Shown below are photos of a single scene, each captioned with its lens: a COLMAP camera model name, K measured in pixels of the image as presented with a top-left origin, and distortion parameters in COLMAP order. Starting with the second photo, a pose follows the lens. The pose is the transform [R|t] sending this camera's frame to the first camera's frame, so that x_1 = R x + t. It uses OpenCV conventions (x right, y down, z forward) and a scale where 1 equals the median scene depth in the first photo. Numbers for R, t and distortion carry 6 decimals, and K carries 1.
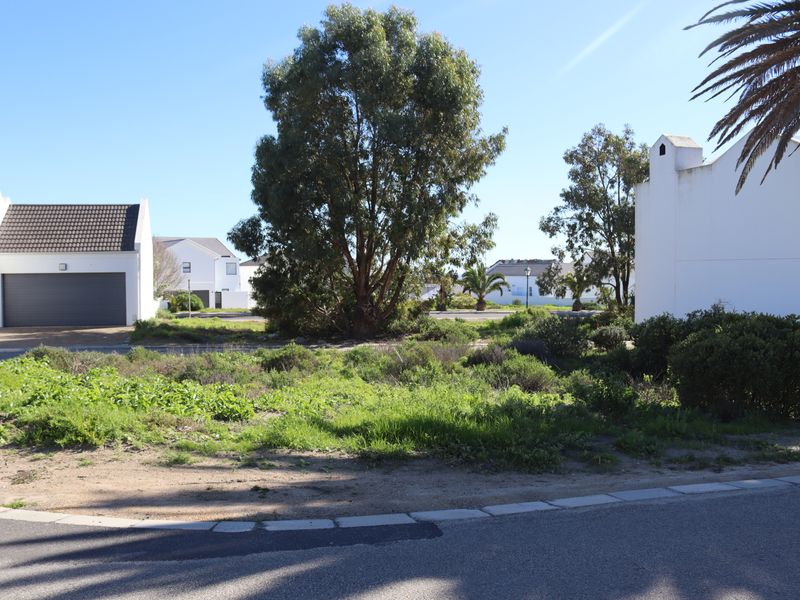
lens RADIAL K [[772.0, 0, 400.0], [0, 772.0, 300.0], [0, 0, 1]] dist [-0.164580, 0.173797]
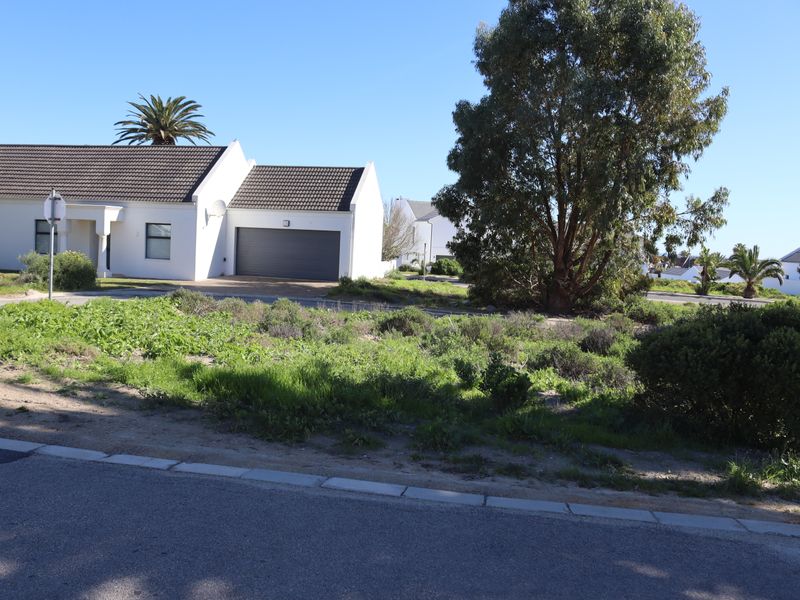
lens RADIAL K [[772.0, 0, 400.0], [0, 772.0, 300.0], [0, 0, 1]] dist [-0.164580, 0.173797]
pose [[0.910324, 0.082524, -0.405587, 0.164042], [-0.068016, 0.996426, 0.050082, -0.000443], [0.408270, -0.018005, 0.912683, 0.051399]]
